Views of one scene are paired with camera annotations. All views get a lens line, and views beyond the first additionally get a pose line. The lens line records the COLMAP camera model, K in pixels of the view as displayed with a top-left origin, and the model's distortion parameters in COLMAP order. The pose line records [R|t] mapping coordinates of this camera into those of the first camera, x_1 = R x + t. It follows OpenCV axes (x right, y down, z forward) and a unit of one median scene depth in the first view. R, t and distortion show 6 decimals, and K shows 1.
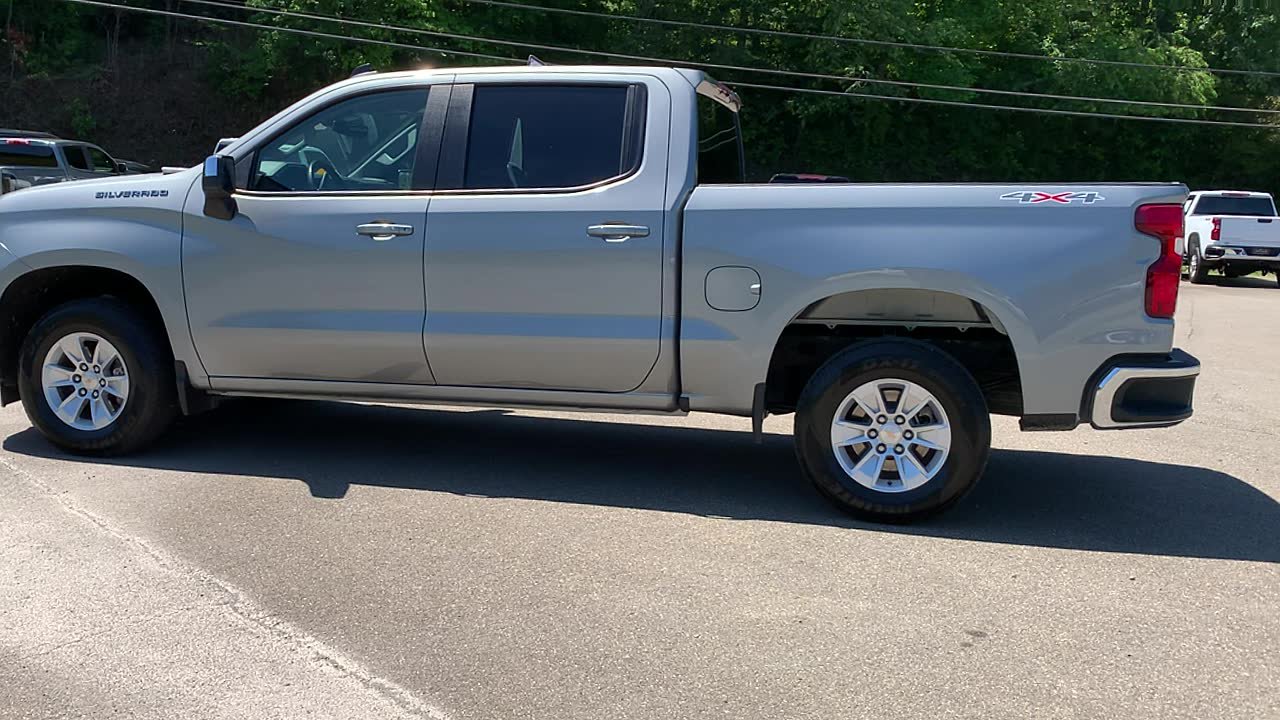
lens RADIAL K [[1270.3, 0, 574.9], [0, 1270.3, 391.8], [0, 0, 1]] dist [0.094253, -0.199306]
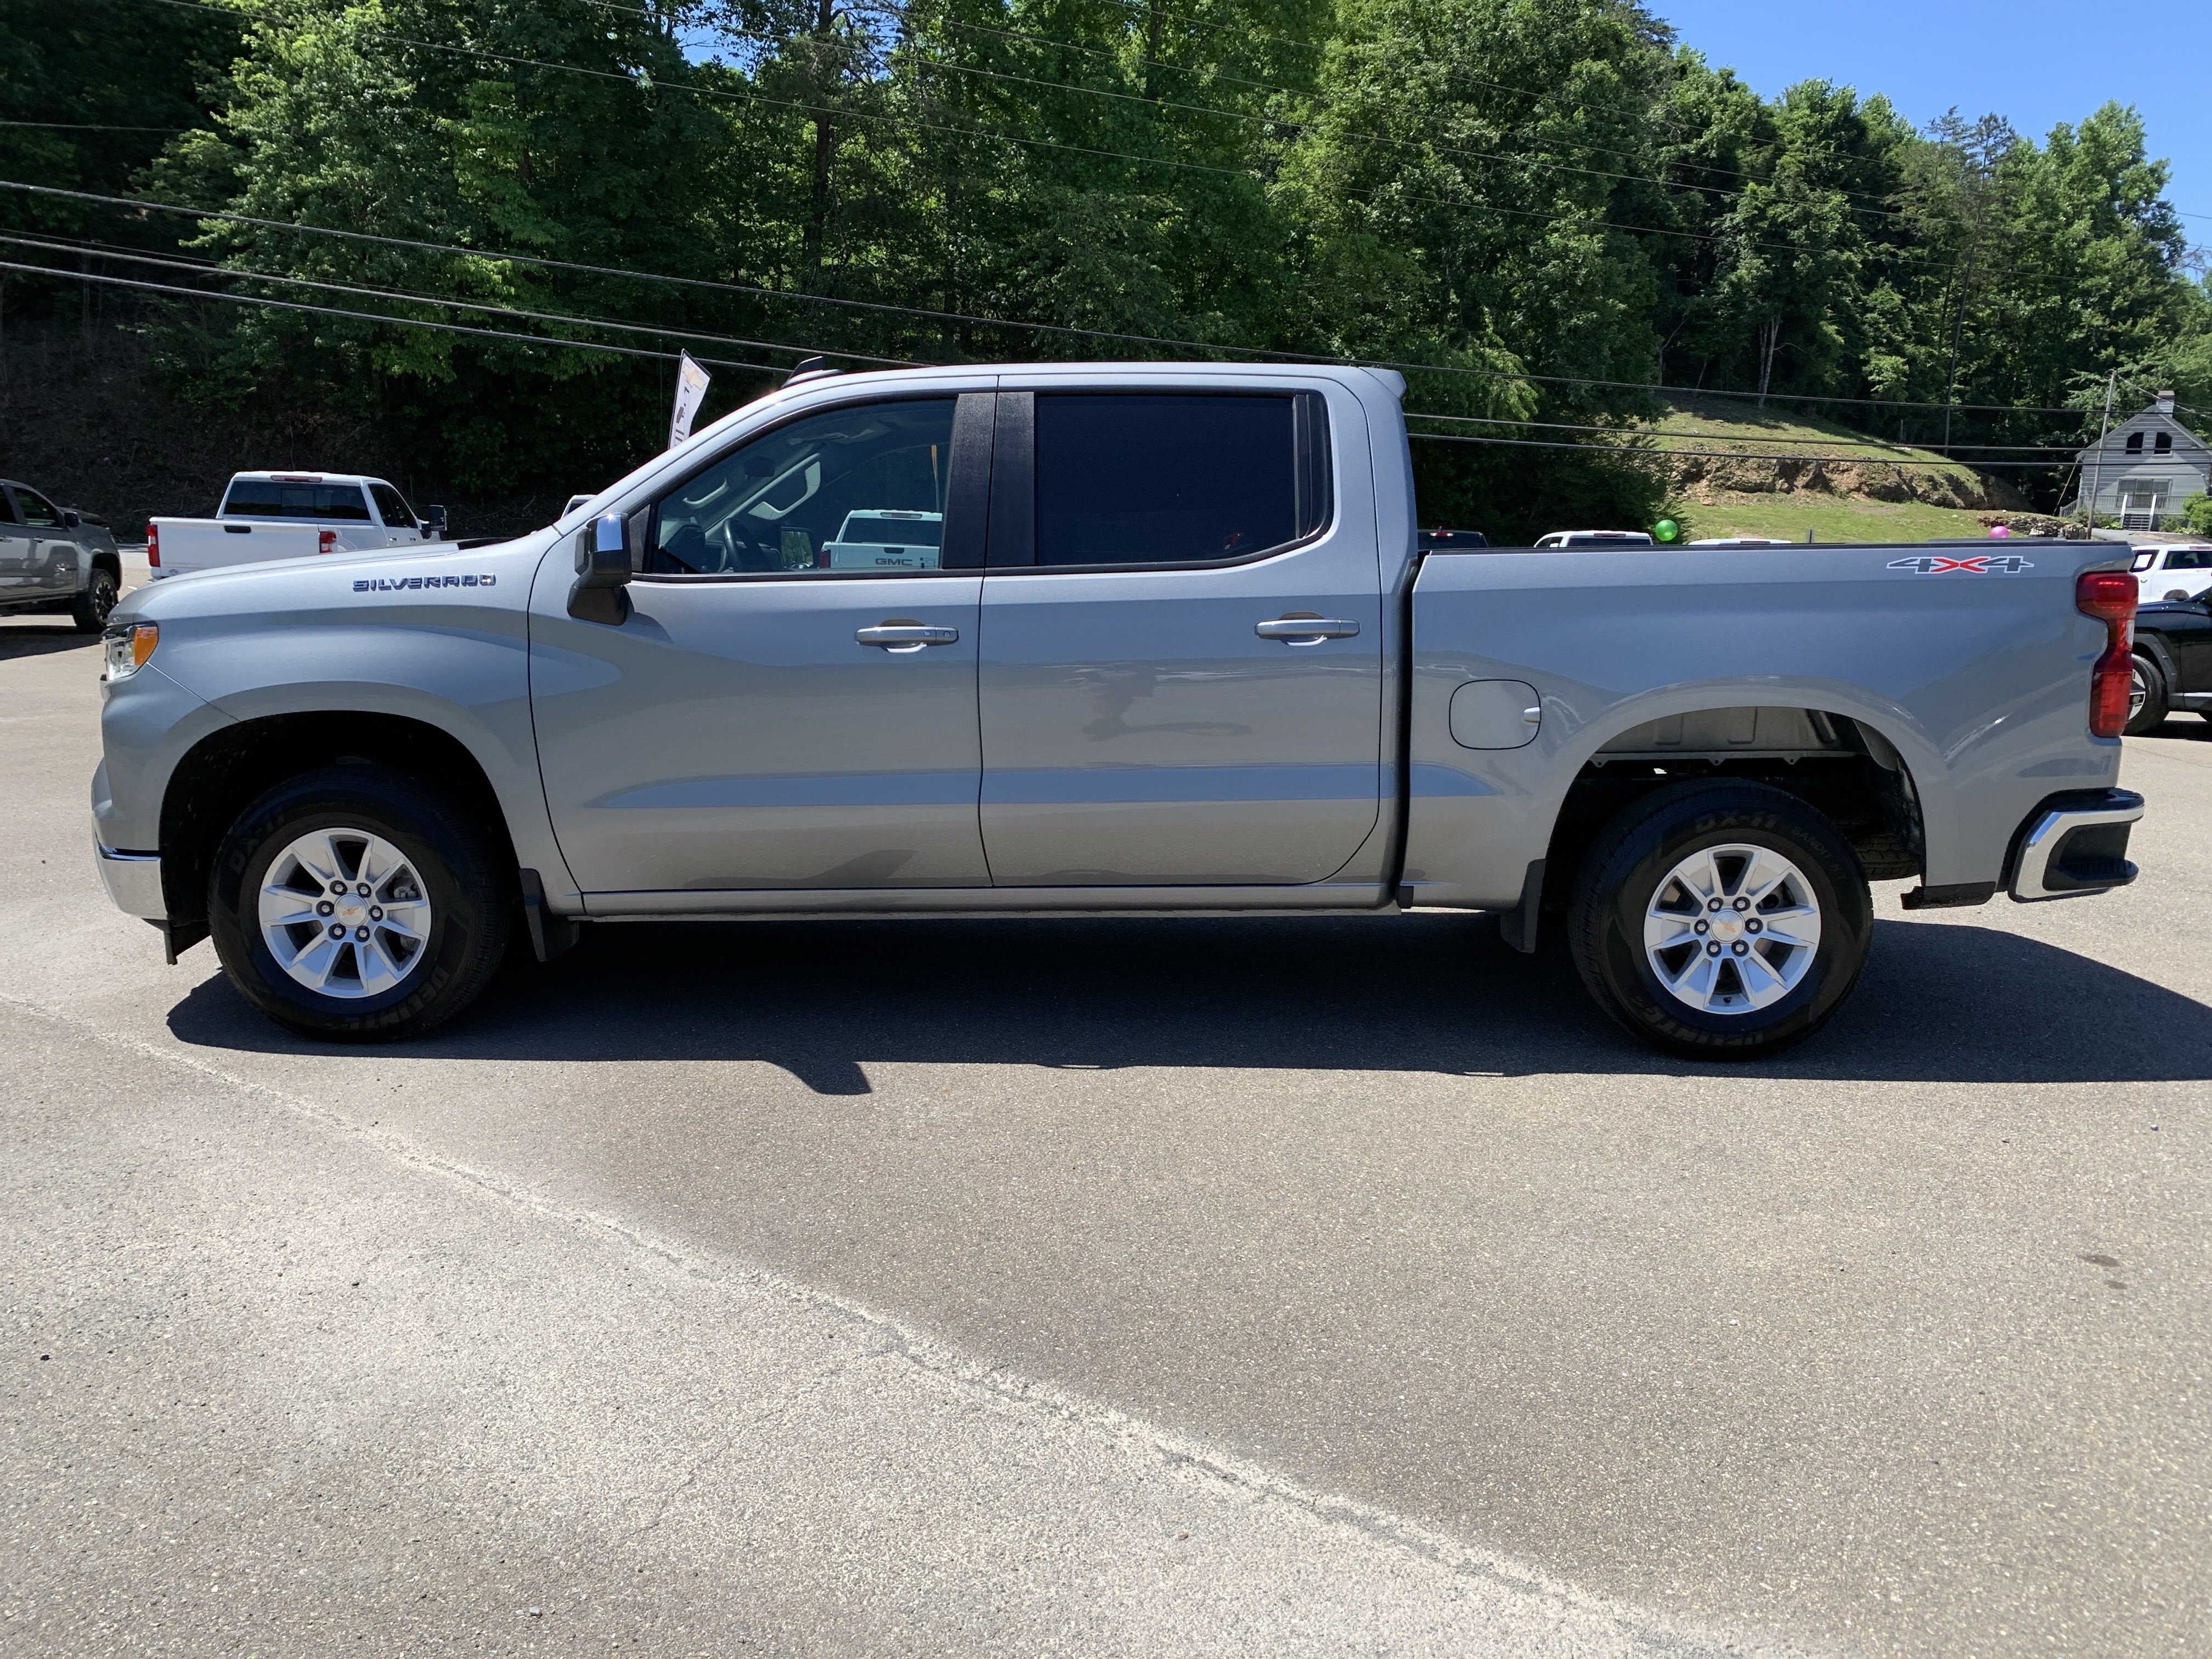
lens RADIAL K [[1691.3, 0, 1077.9], [0, 1691.3, 826.8], [0, 0, 1]] dist [0.013691, 0.003501]
pose [[0.972178, -0.054375, 0.227845, -0.254033], [0.051007, 0.998485, 0.020652, -0.049221], [-0.228622, -0.008455, 0.973478, 0.207686]]
